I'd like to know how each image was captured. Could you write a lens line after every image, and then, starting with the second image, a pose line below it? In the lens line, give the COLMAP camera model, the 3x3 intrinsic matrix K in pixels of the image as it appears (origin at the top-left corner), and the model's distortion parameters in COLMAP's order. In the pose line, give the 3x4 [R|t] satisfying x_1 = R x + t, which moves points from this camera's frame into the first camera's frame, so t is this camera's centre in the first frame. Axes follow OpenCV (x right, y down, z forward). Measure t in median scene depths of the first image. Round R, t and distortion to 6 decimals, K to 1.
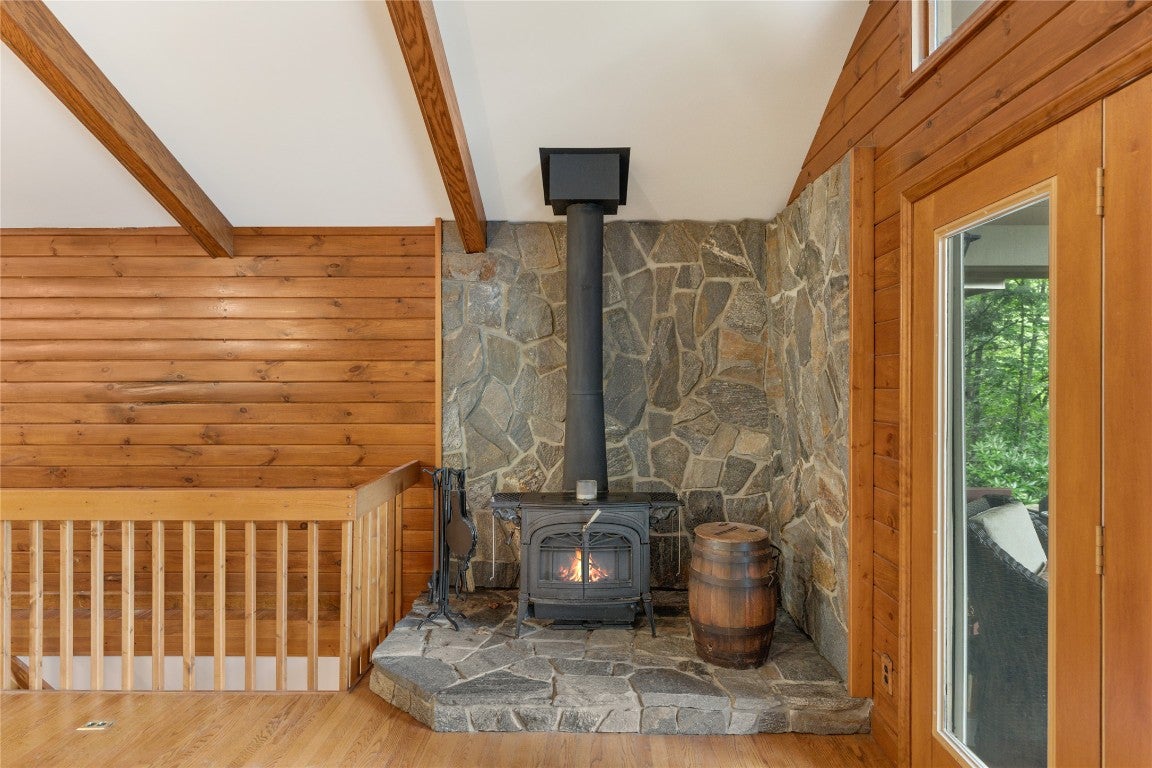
lens RADIAL K [[678.0, 0, 583.8], [0, 678.0, 375.3], [0, 0, 1]] dist [0.007874, -0.002140]
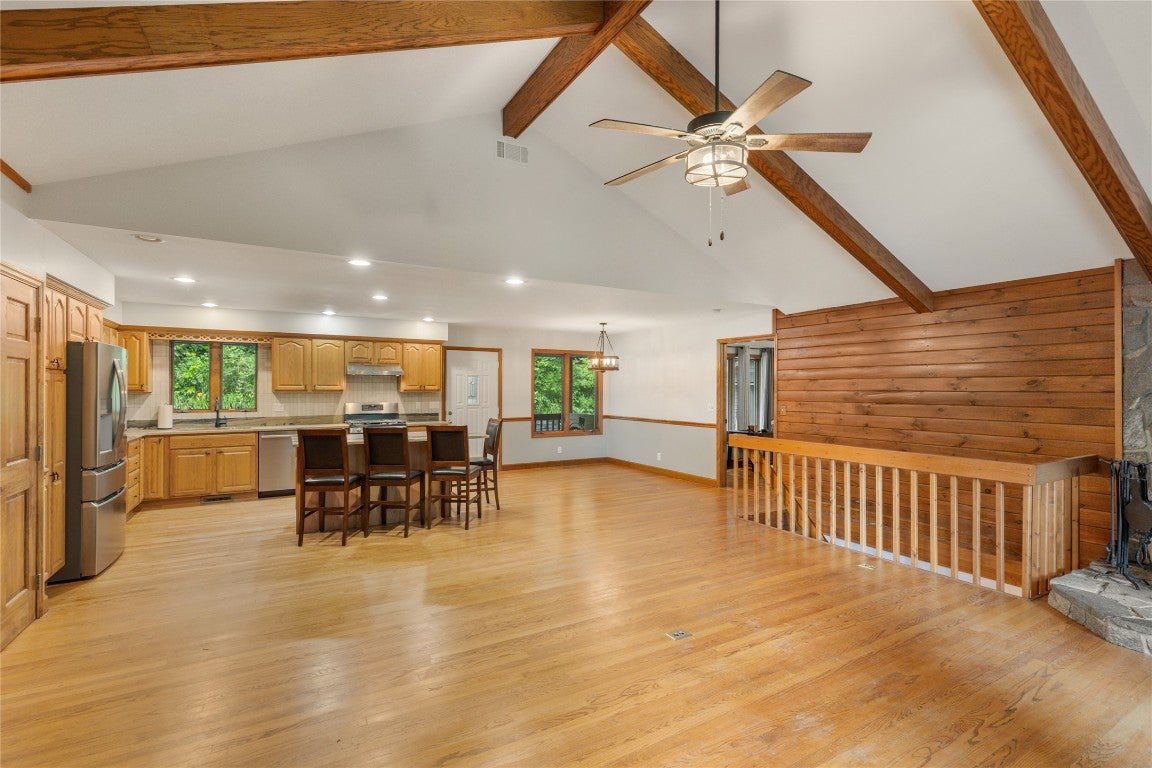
lens RADIAL K [[516.9, 0, 577.2], [0, 516.9, 386.4], [0, 0, 1]] dist [0.001989, 0.000709]
pose [[0.508406, -0.001826, -0.861116, 0.111939], [0.003404, 0.999994, -0.000110, -0.005202], [0.861111, -0.002875, 0.508409, -0.374275]]
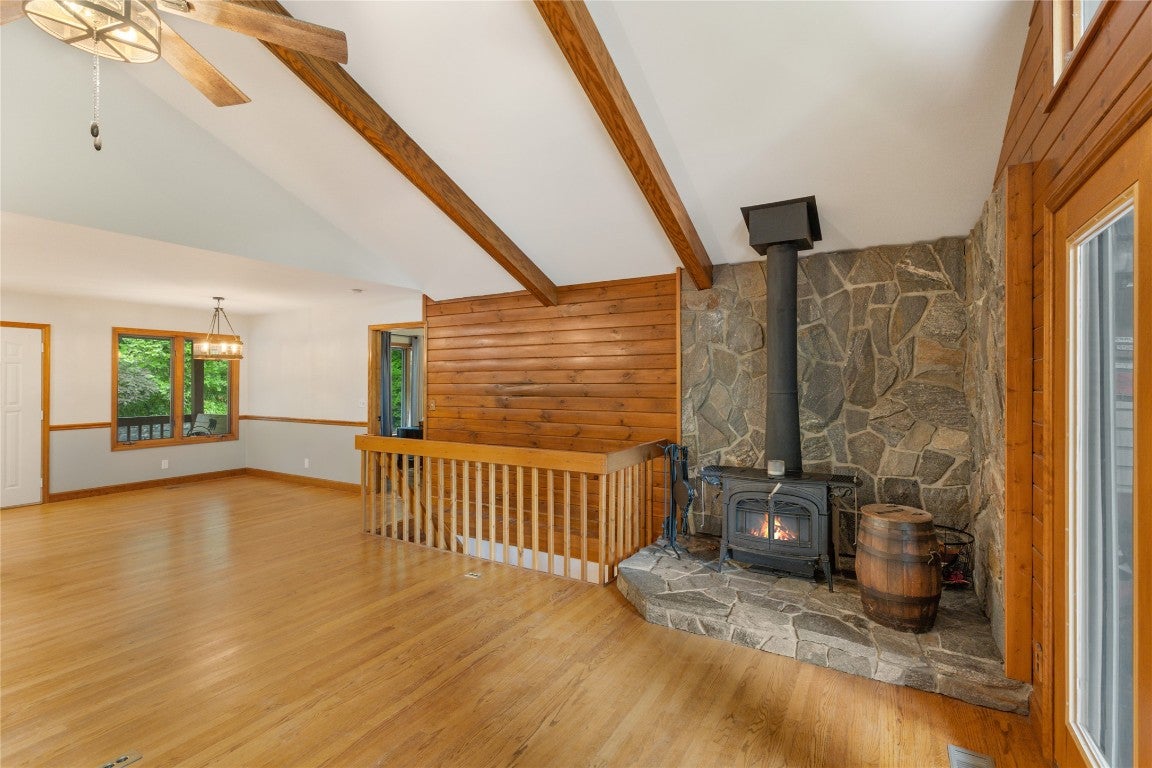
lens RADIAL K [[516.9, 0, 584.9], [0, 516.9, 377.9], [0, 0, 1]] dist [0.001989, 0.000709]
pose [[0.870675, -0.004425, -0.491839, 0.167649], [0.004233, 0.999990, -0.001505, -0.001857], [0.491841, -0.000772, 0.870685, -0.032076]]
